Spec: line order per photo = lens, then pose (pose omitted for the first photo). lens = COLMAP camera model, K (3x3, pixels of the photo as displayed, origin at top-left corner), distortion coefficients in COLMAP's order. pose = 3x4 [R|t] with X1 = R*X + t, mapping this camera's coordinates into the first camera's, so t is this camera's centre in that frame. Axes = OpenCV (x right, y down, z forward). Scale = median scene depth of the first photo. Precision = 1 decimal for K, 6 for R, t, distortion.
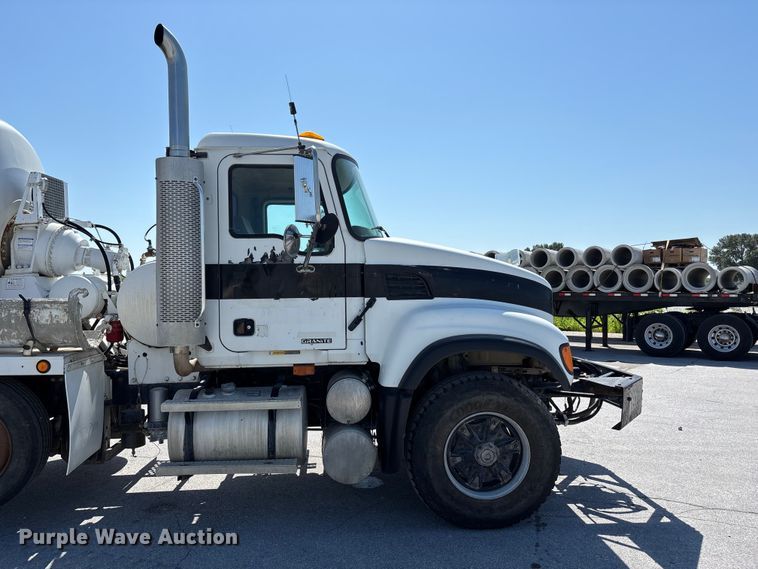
lens RADIAL K [[573.7, 0, 383.9], [0, 573.7, 289.6], [0, 0, 1]] dist [0.051087, -0.055253]
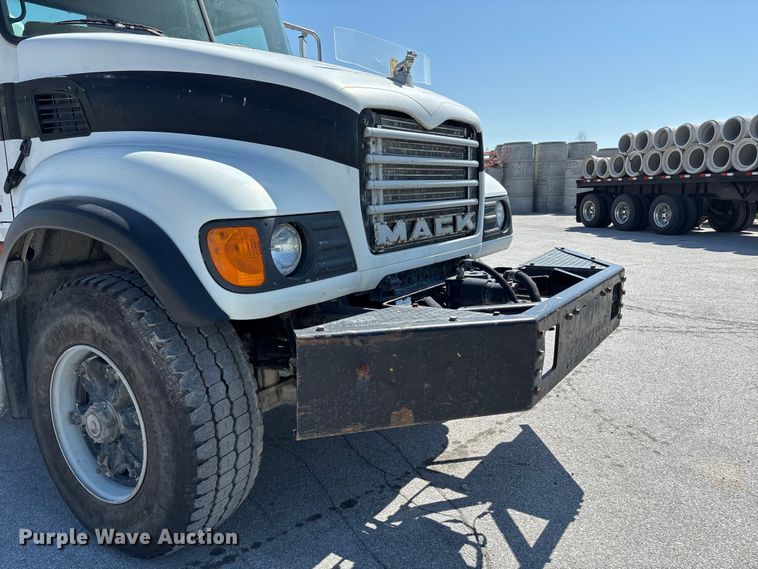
lens RADIAL K [[573.7, 0, 383.9], [0, 573.7, 289.6], [0, 0, 1]] dist [0.051087, -0.055253]
pose [[0.790888, 0.091834, -0.605031, 0.670389], [0.015734, 0.985298, 0.170120, 0.073382], [0.611758, -0.144066, 0.777816, 0.727061]]
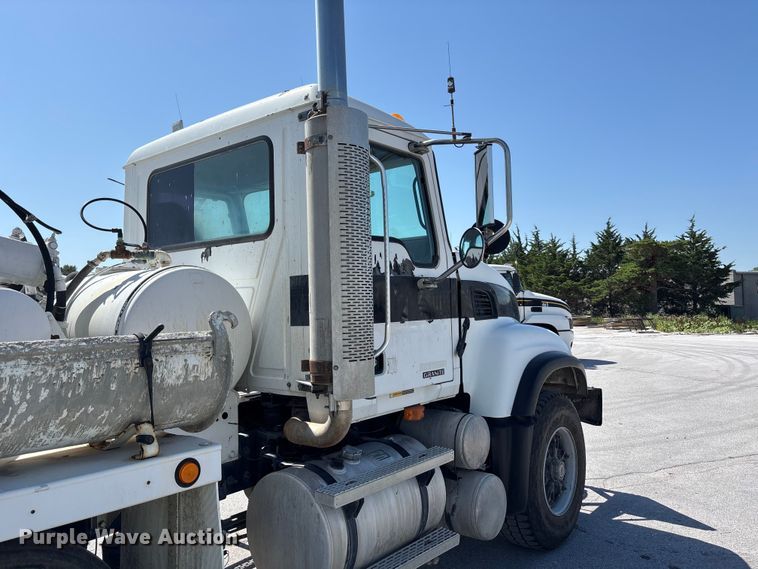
lens RADIAL K [[573.7, 0, 383.9], [0, 573.7, 289.6], [0, 0, 1]] dist [0.051087, -0.055253]
pose [[0.690735, 0.013590, 0.722980, -0.741269], [0.018974, 0.999139, -0.036908, 0.000120], [-0.722859, 0.039211, 0.689882, 0.483976]]
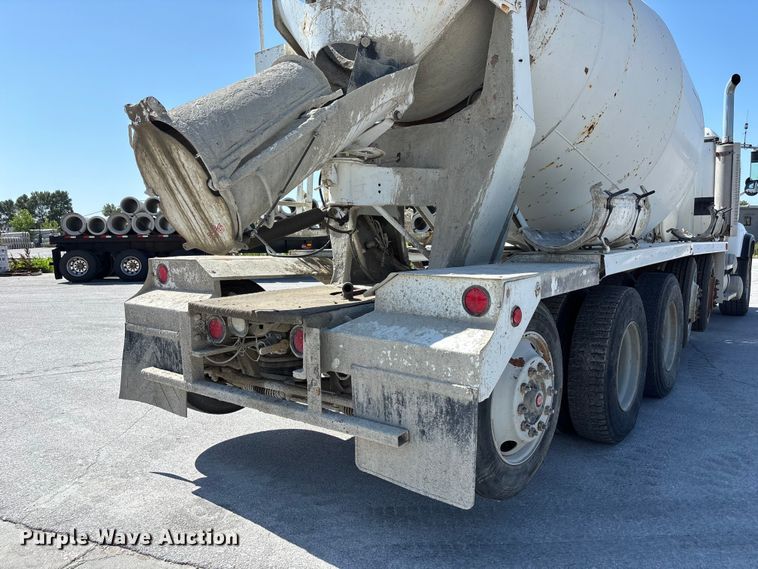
lens RADIAL K [[573.7, 0, 383.9], [0, 573.7, 289.6], [0, 0, 1]] dist [0.051087, -0.055253]
pose [[0.662796, -0.065843, 0.745899, -2.502089], [0.006183, 0.996574, 0.082477, 0.096847], [-0.748774, -0.050053, 0.660933, 0.513161]]
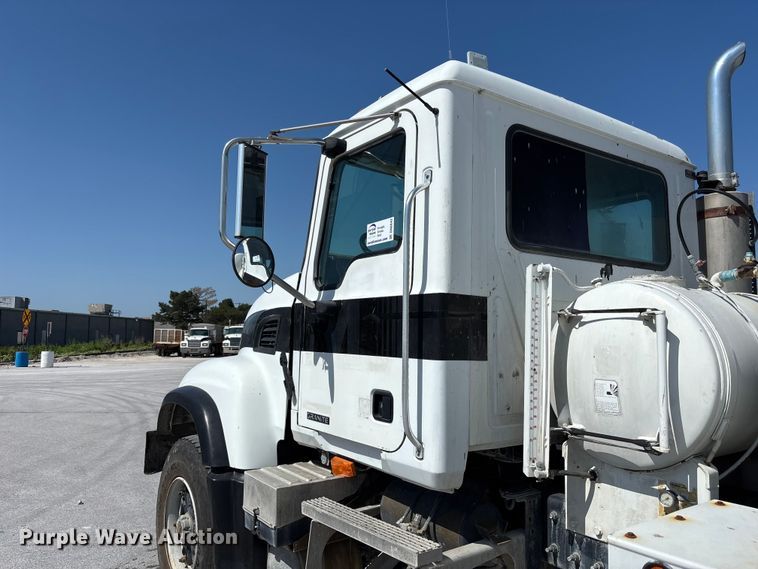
lens RADIAL K [[573.7, 0, 383.9], [0, 573.7, 289.6], [0, 0, 1]] dist [0.051087, -0.055253]
pose [[-0.528021, 0.067376, 0.846554, -0.757528], [0.000033, 0.996849, -0.079317, -0.010037], [-0.849231, -0.041853, -0.526360, 1.764717]]
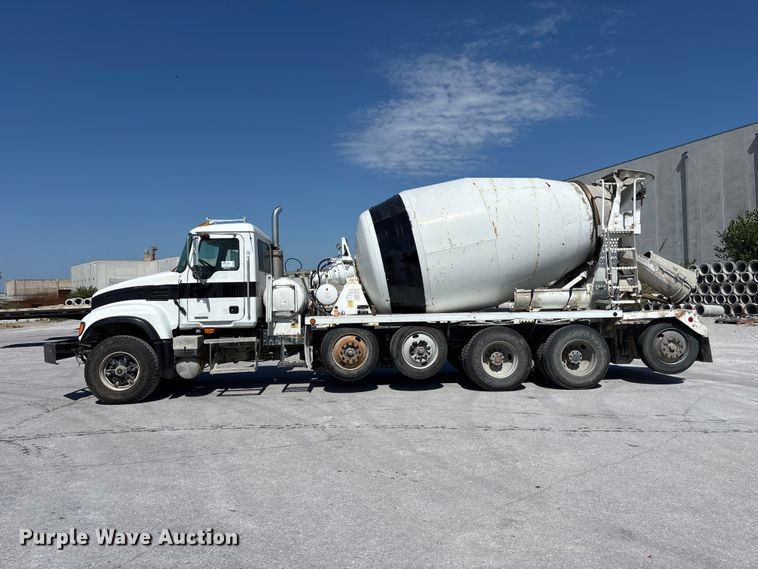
lens RADIAL K [[570.5, 0, 382.8], [0, 570.5, 281.8], [0, 0, 1]] dist [0.050373, -0.047250]
pose [[-0.999221, 0.033524, 0.020803, -0.894582], [0.033208, 0.999330, -0.015383, 0.003826], [-0.021304, -0.014681, -0.999665, 3.662395]]
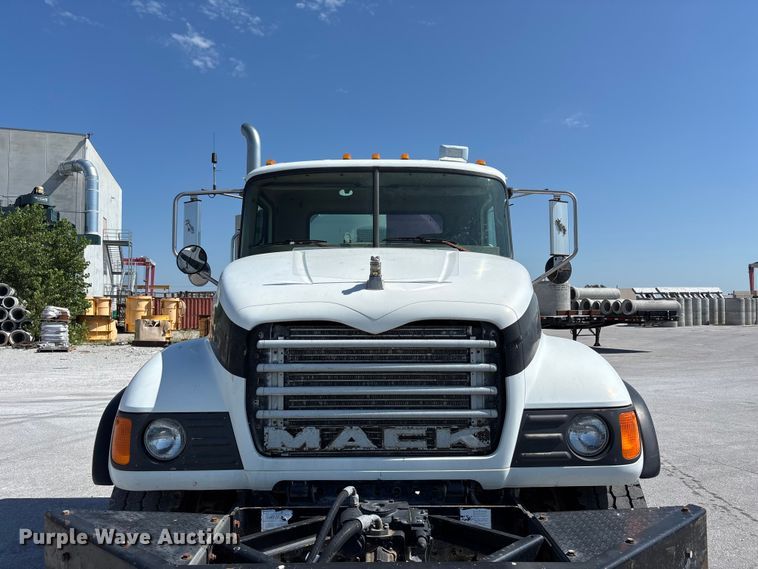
lens RADIAL K [[573.7, 0, 383.9], [0, 573.7, 289.6], [0, 0, 1]] dist [0.051087, -0.055253]
pose [[-0.057399, -0.026430, -0.998001, 0.902087], [-0.008353, 0.999627, -0.025993, -0.020037], [0.998316, 0.006844, -0.057599, 1.303364]]
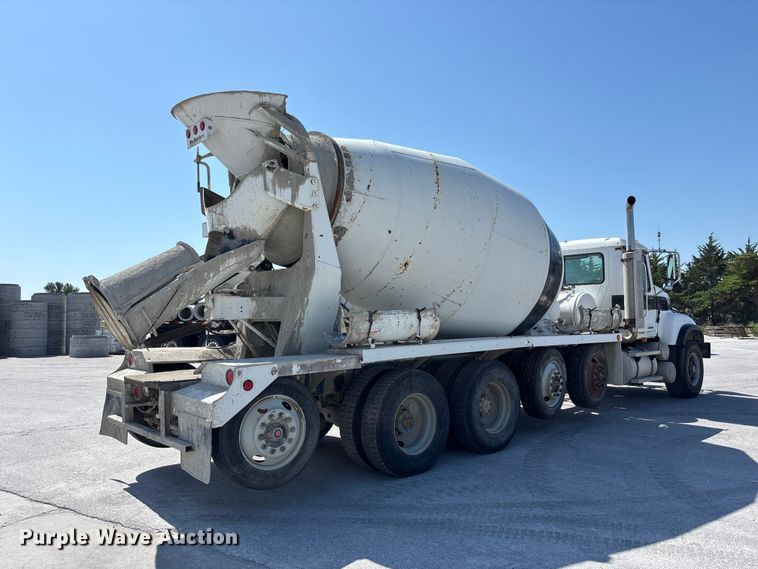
lens RADIAL K [[565.4, 0, 383.7], [0, 565.4, 292.3], [0, 0, 1]] dist [0.068786, -0.060508]
pose [[0.788202, 0.024283, 0.614938, -2.461784], [0.008269, 0.998713, -0.050035, 0.051320], [-0.615362, 0.044523, 0.786986, -0.210117]]
